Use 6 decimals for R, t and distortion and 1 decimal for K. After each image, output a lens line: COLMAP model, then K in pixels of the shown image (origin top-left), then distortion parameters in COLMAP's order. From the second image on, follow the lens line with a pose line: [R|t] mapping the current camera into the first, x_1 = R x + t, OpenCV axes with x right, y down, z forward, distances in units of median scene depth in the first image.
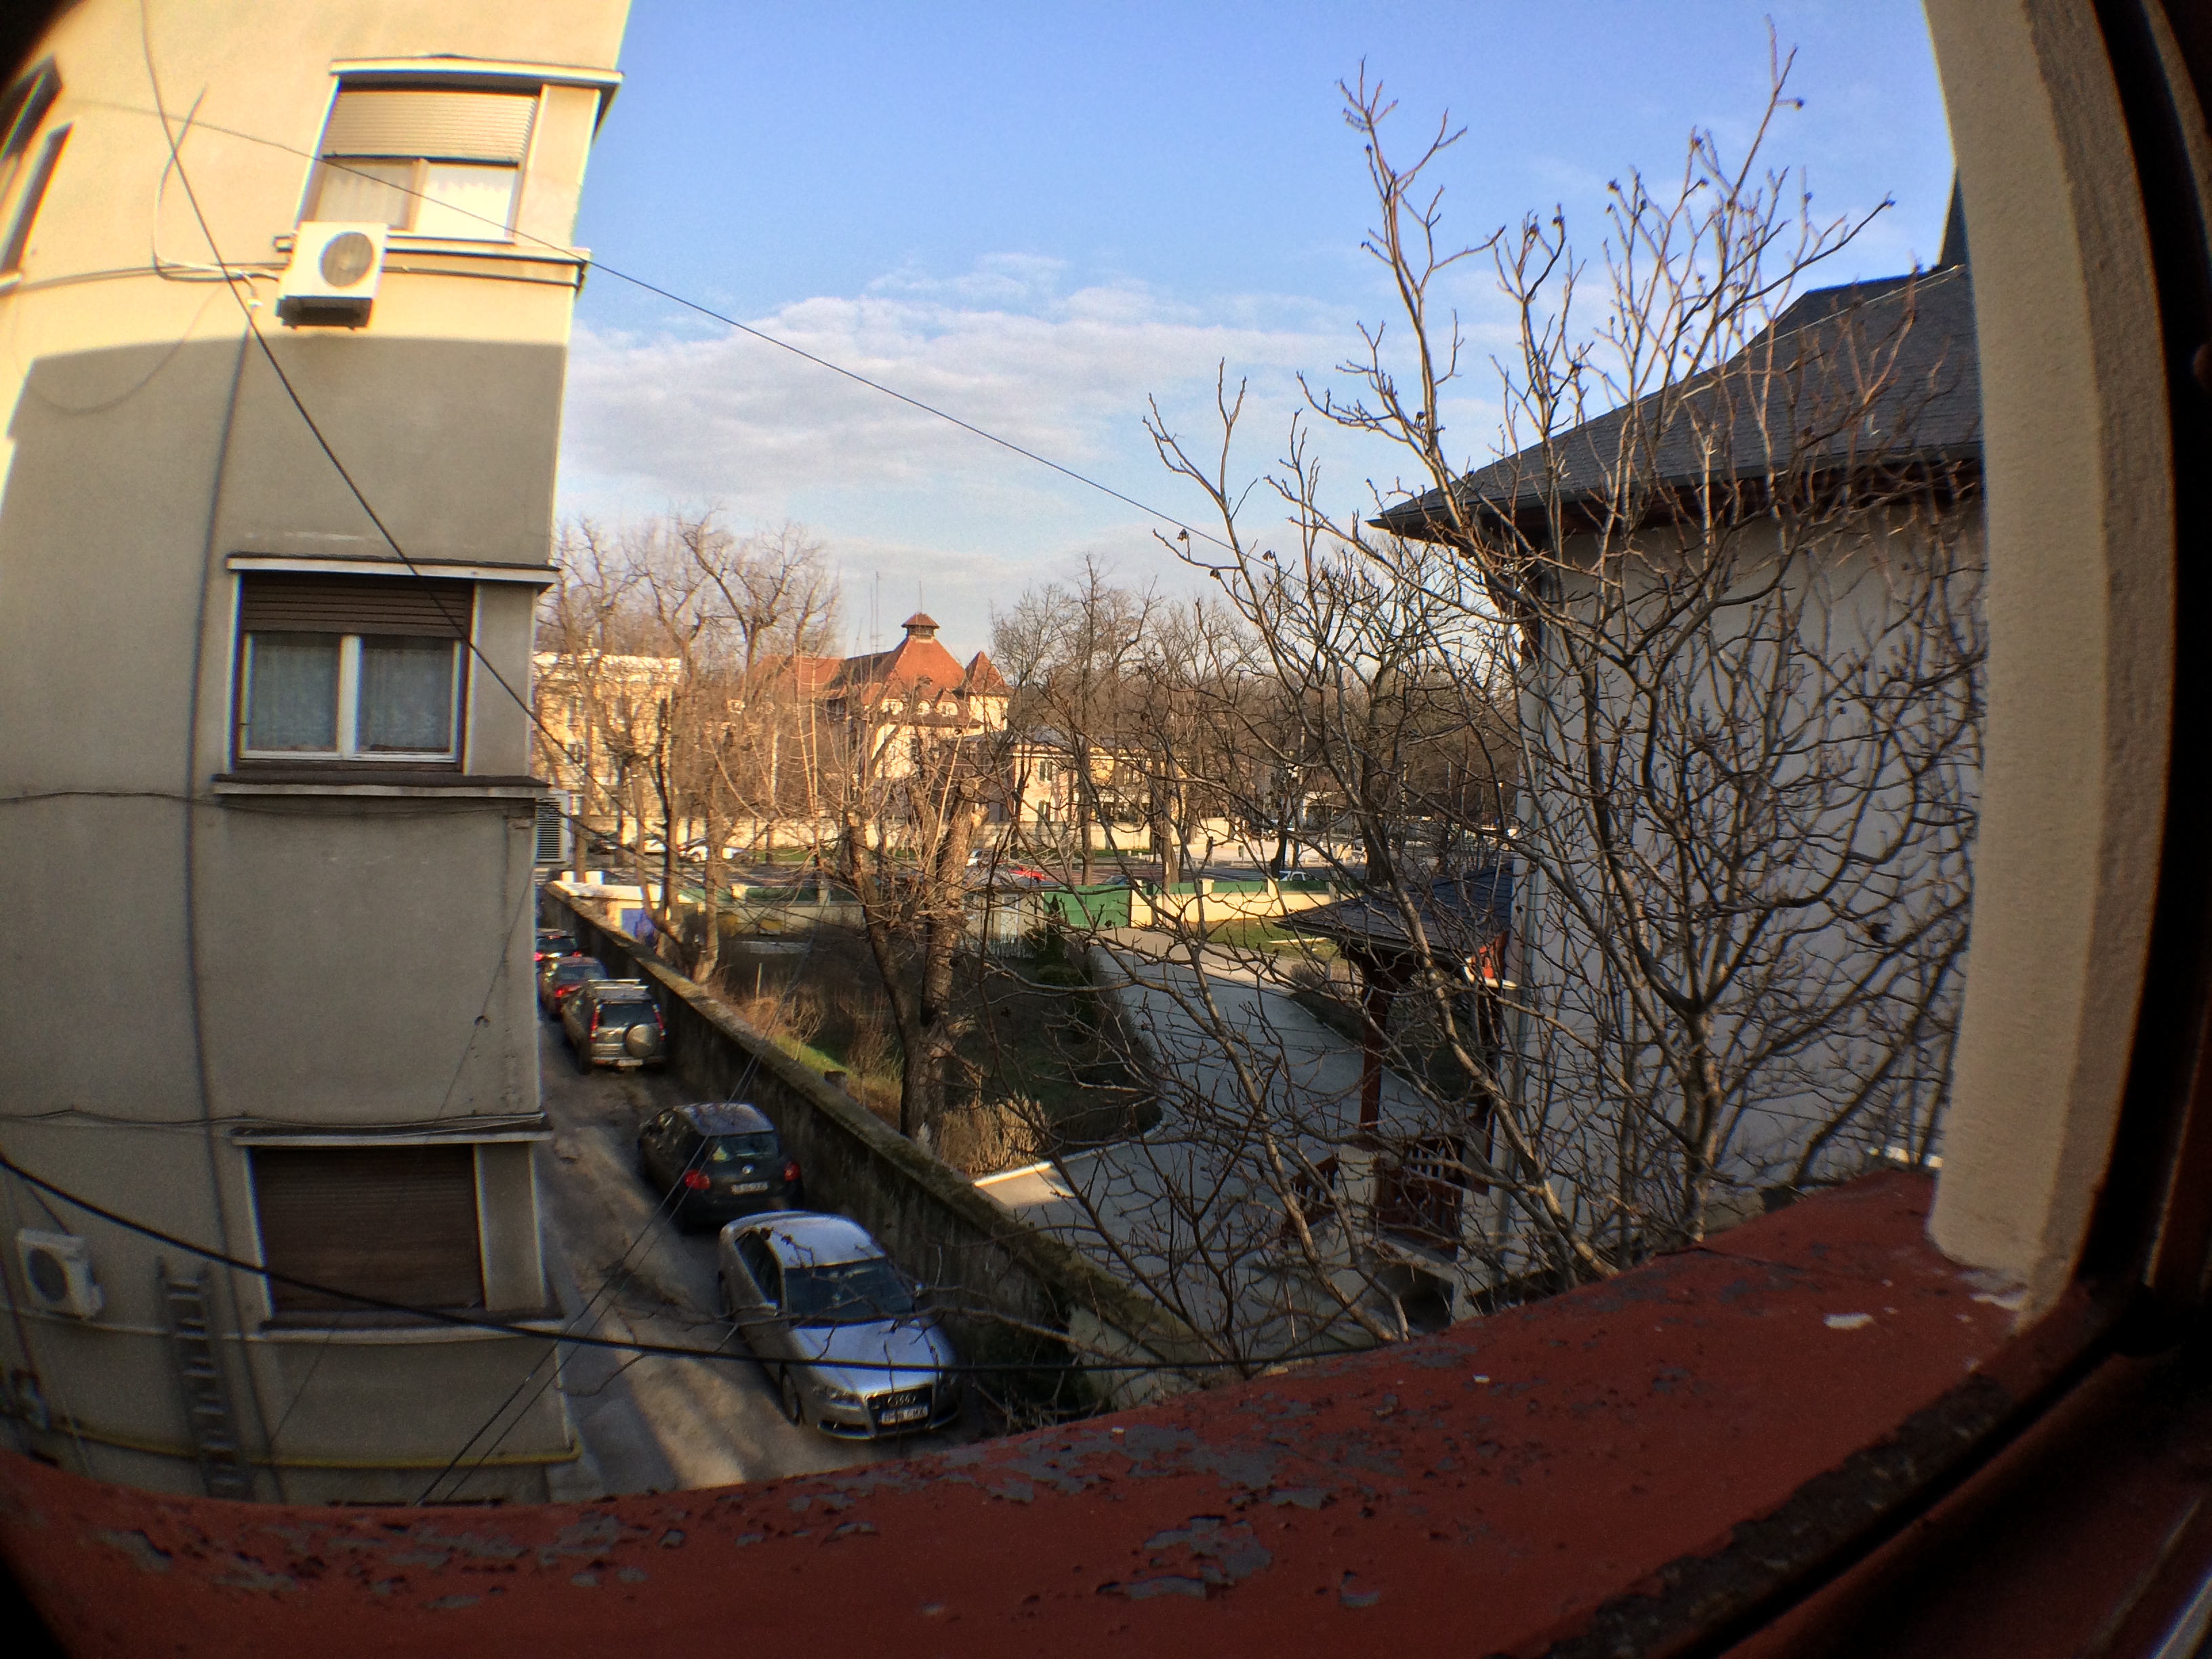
lens RADIAL K [[1929.2, 0, 1076.8], [0, 1929.2, 836.5], [0, 0, 1]] dist [-0.048873, 0.000840]
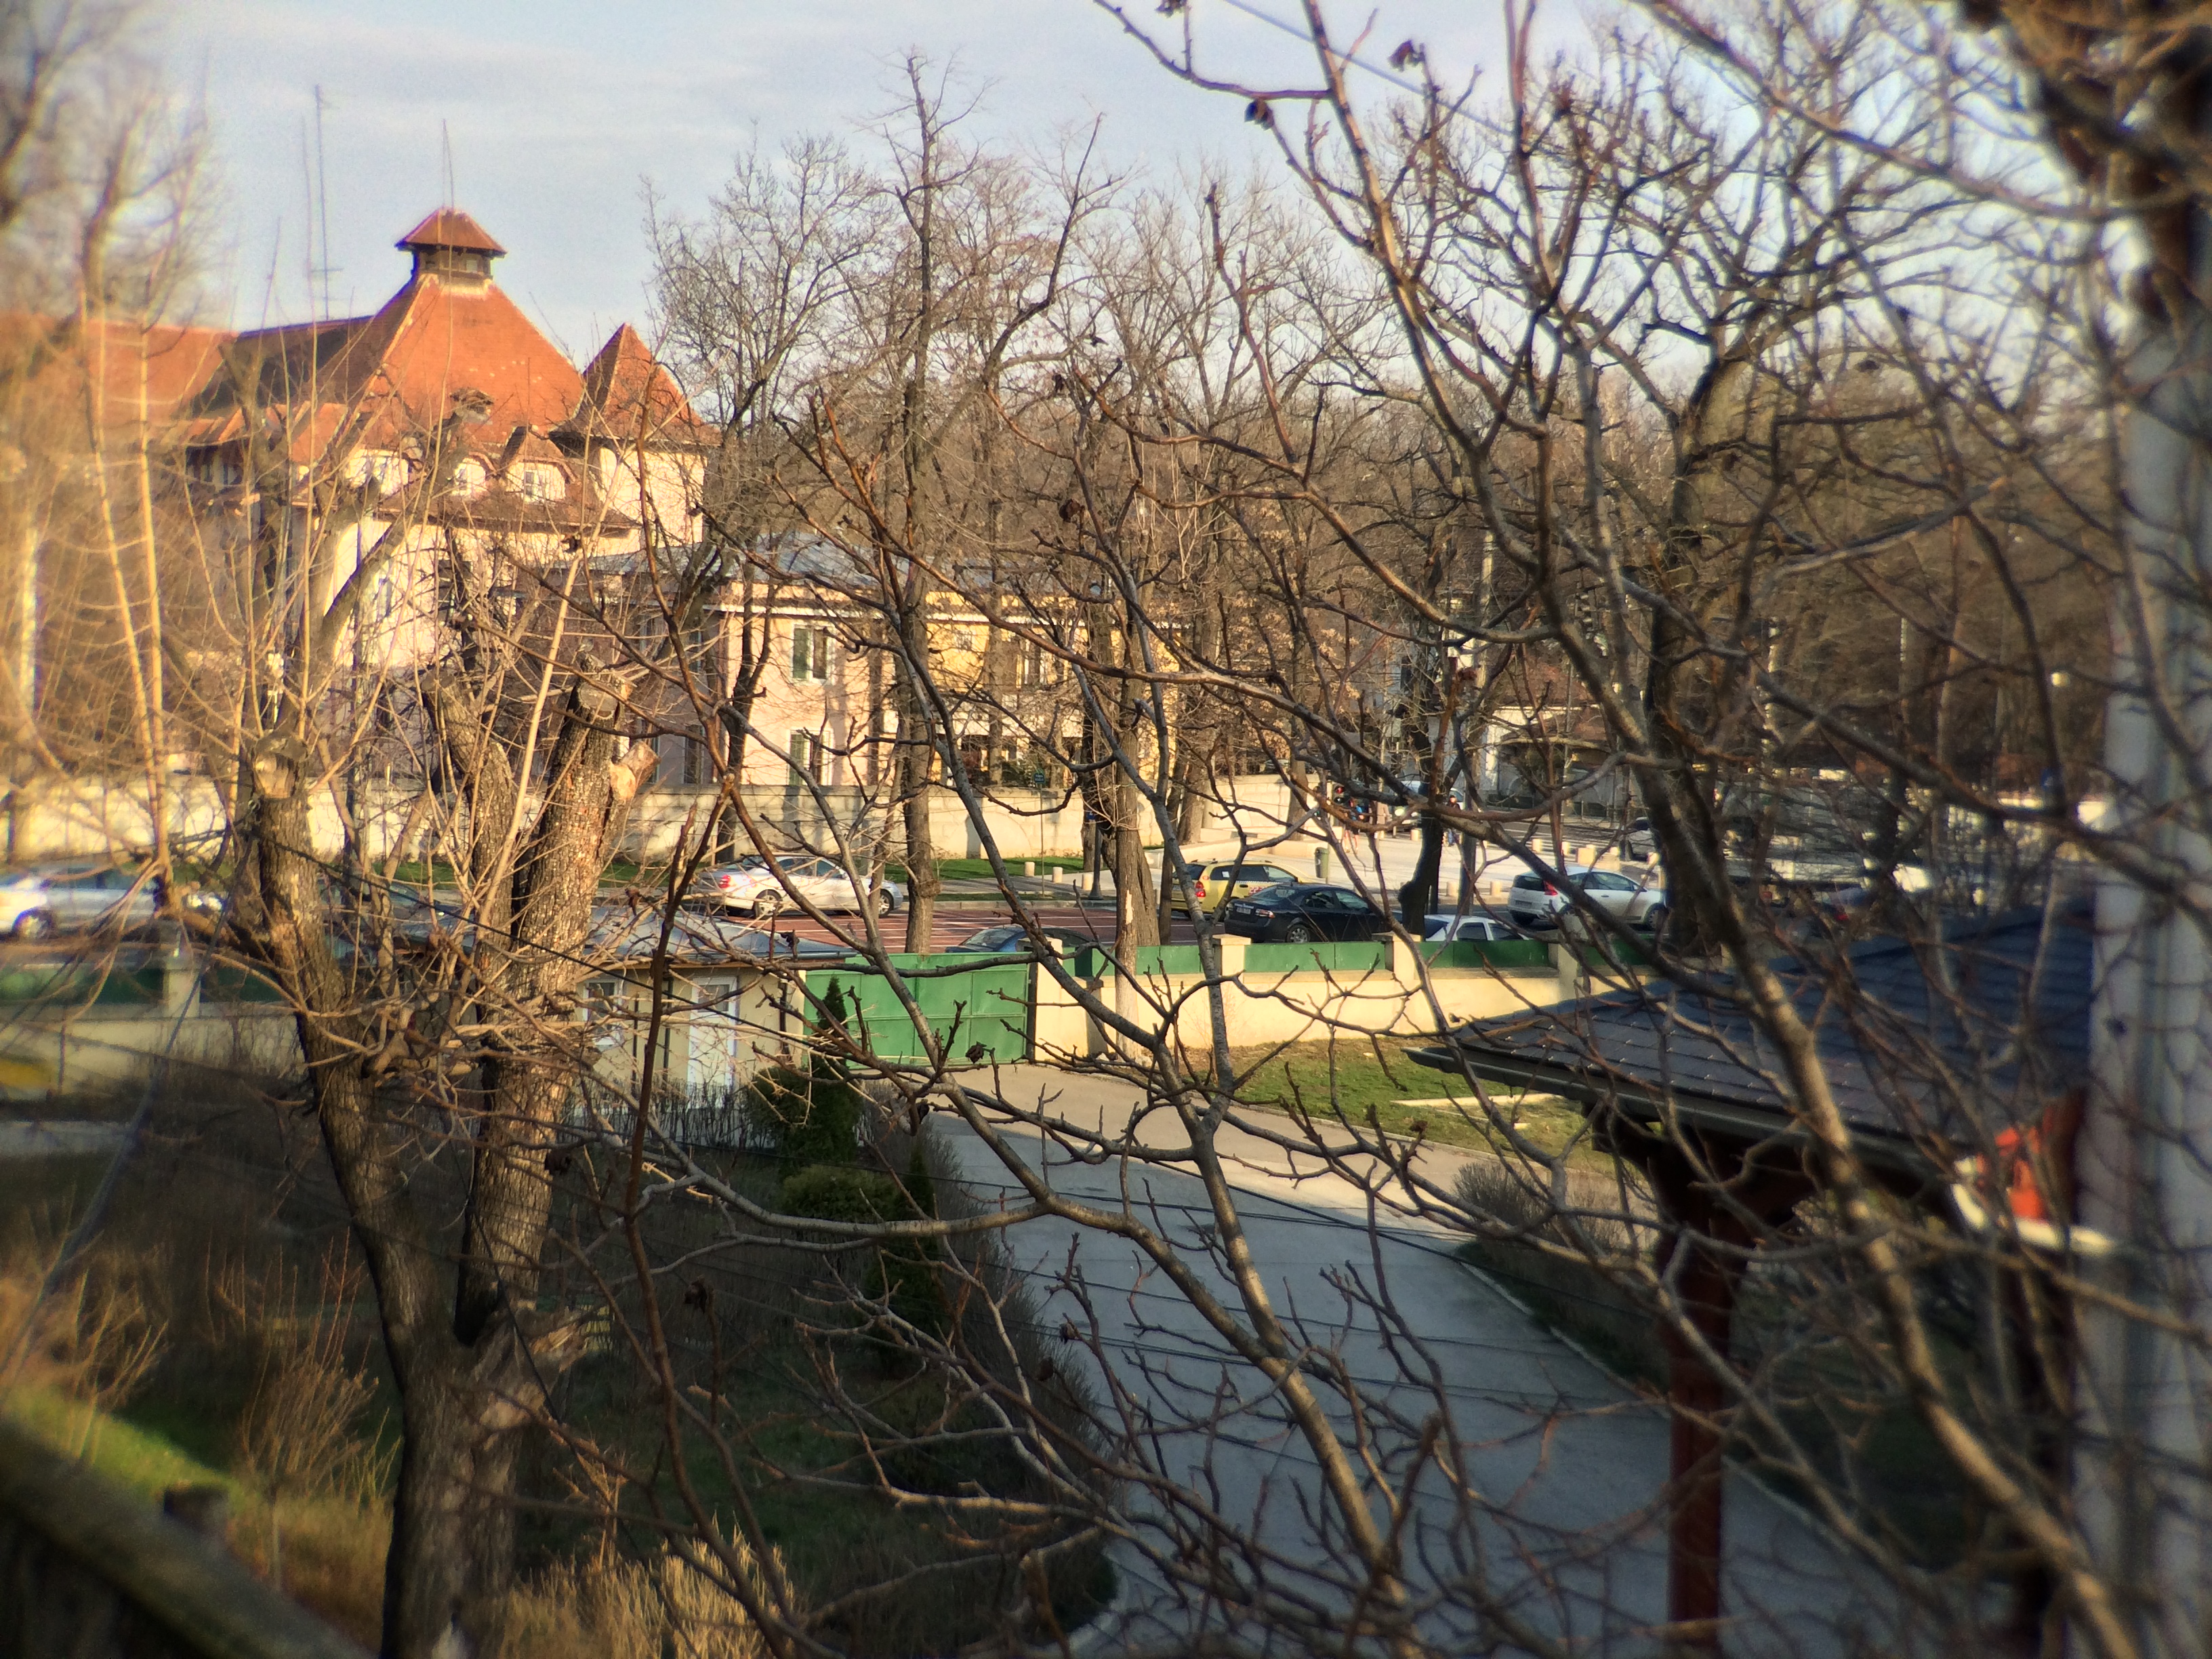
lens RADIAL K [[1680.5, 0, 1050.2], [0, 1680.5, 794.8], [0, 0, 1]] dist [0.004103, -0.089732]
pose [[0.999997, -0.001026, 0.002230, 0.031692], [0.001062, 0.999864, -0.016431, -0.000501], [-0.002213, 0.016433, 0.999863, 0.693032]]
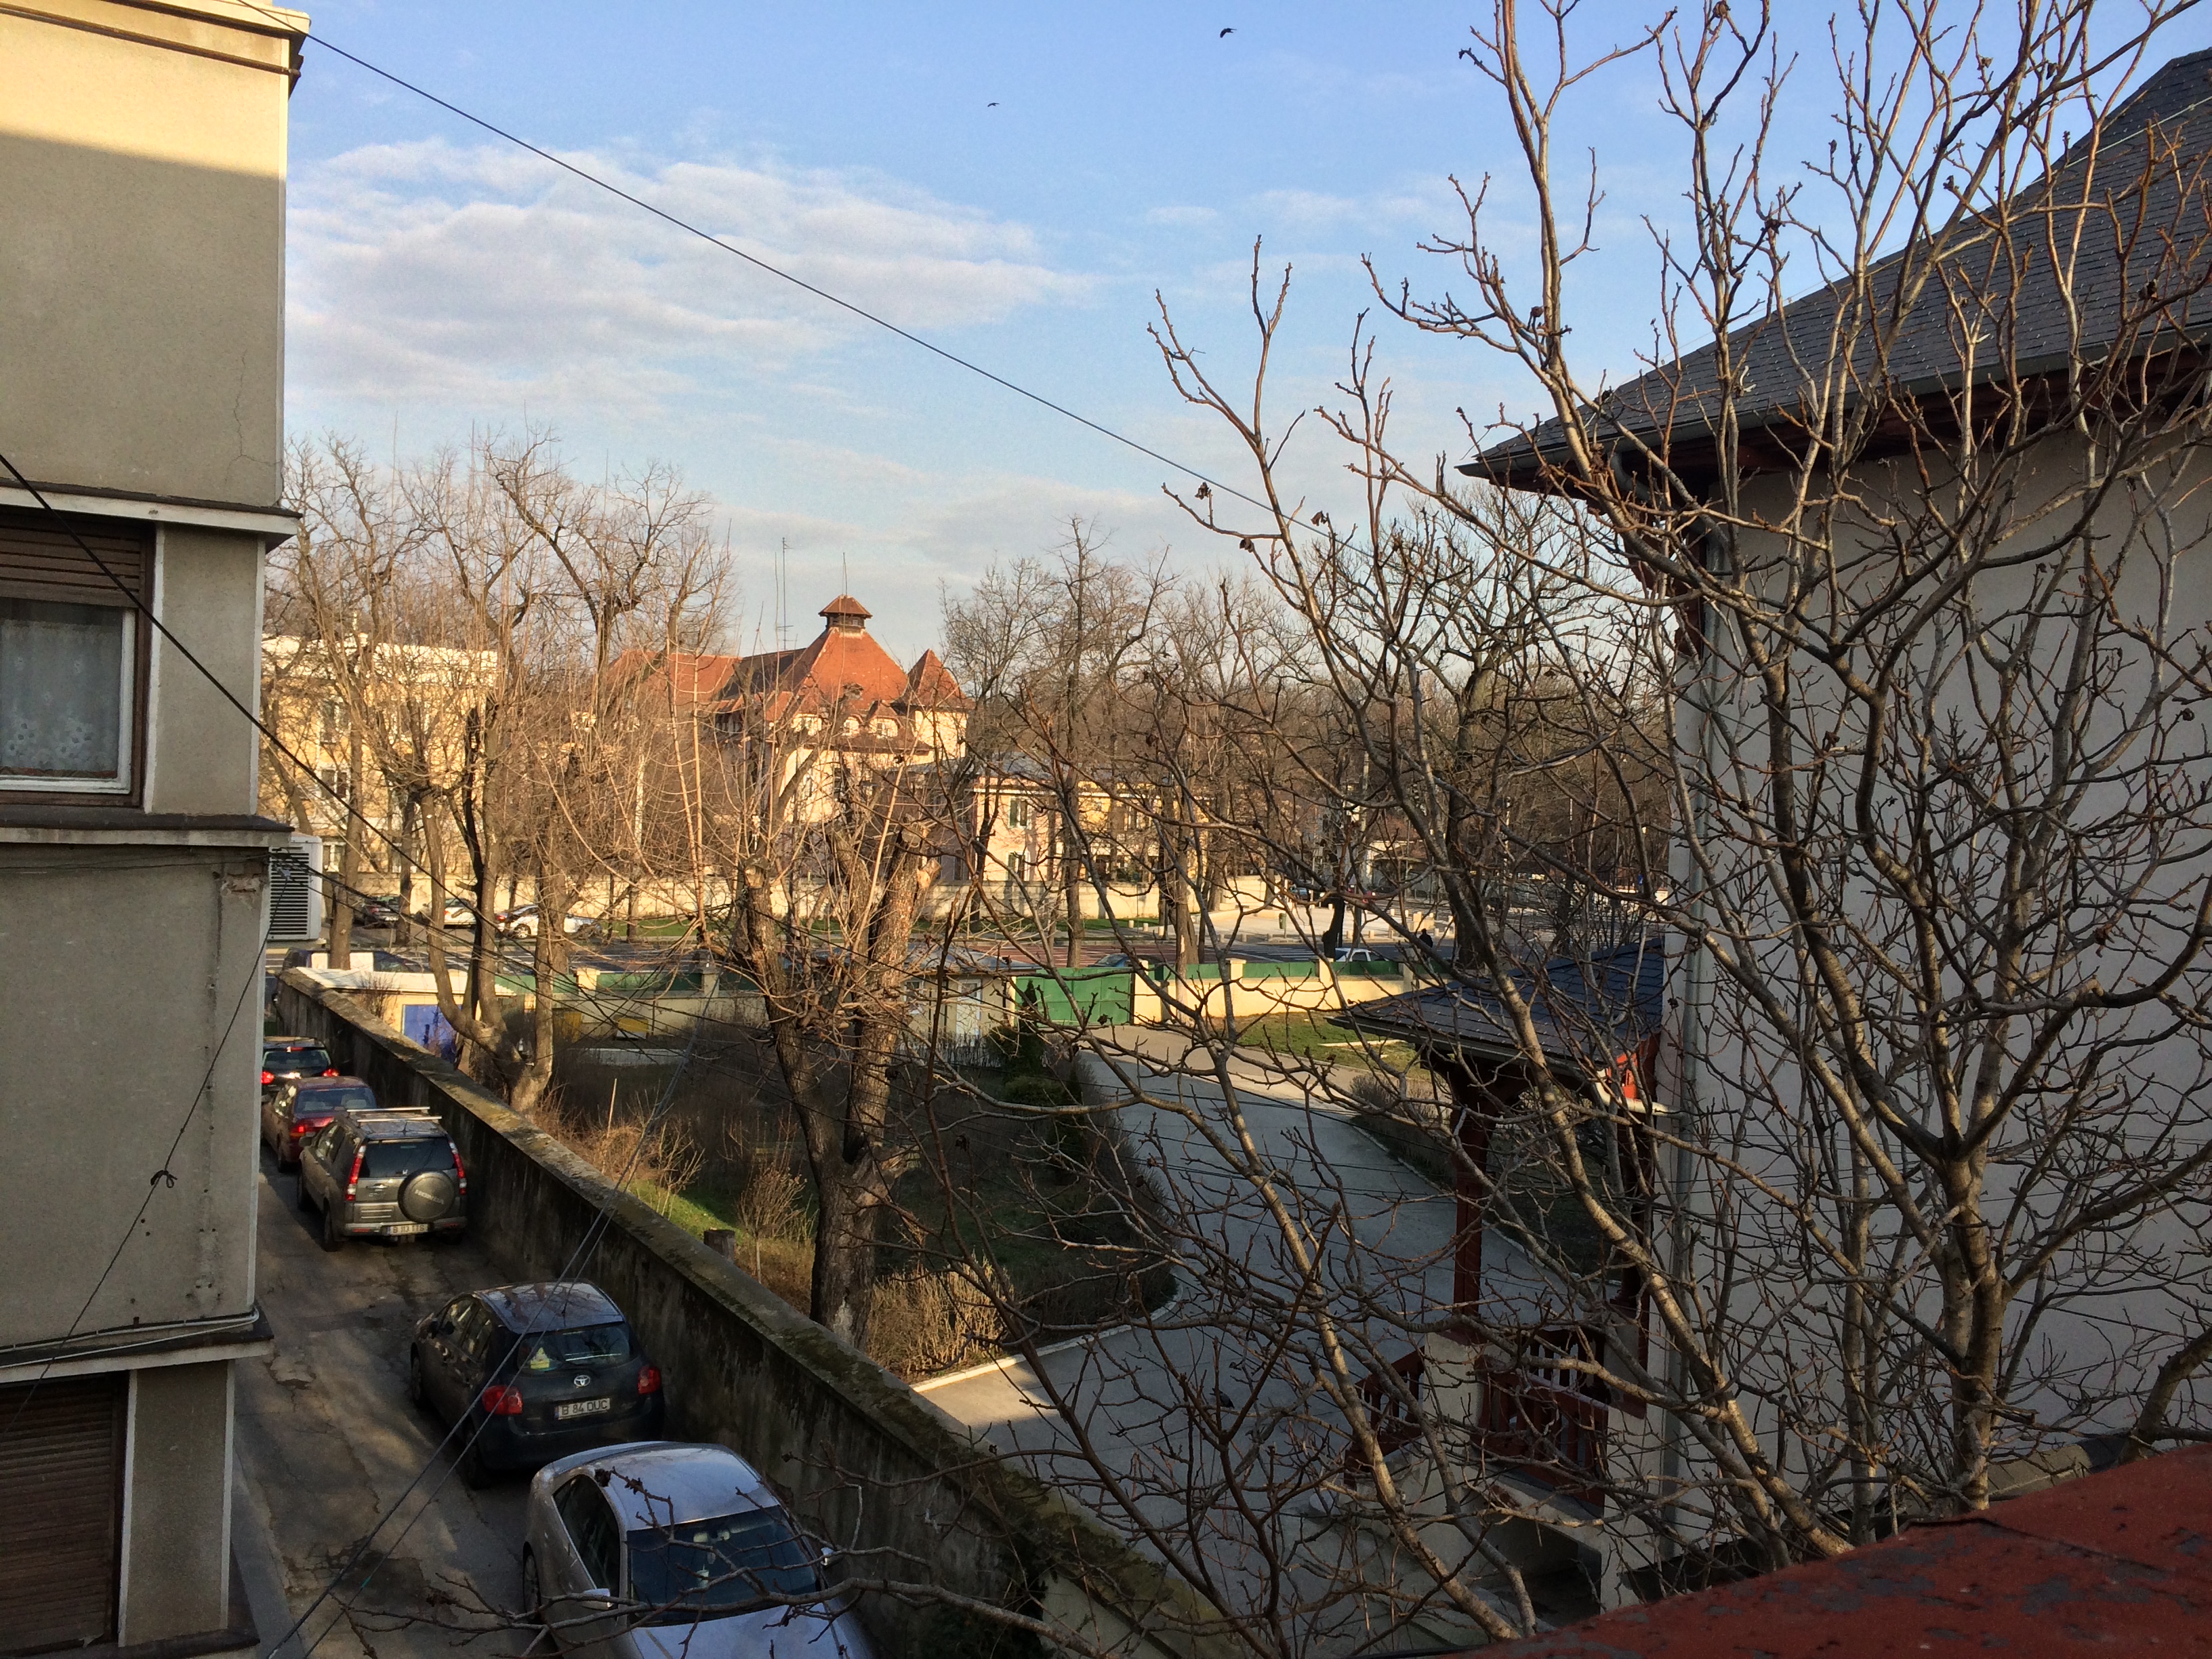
lens RADIAL K [[1752.7, 0, 1106.0], [0, 1752.7, 829.5], [0, 0, 1]] dist [0.055330, -0.009281]
pose [[0.999999, -0.000234, -0.001445, 0.019182], [0.000177, 0.999216, -0.039597, -0.000962], [0.001453, 0.039597, 0.999215, 0.339698]]
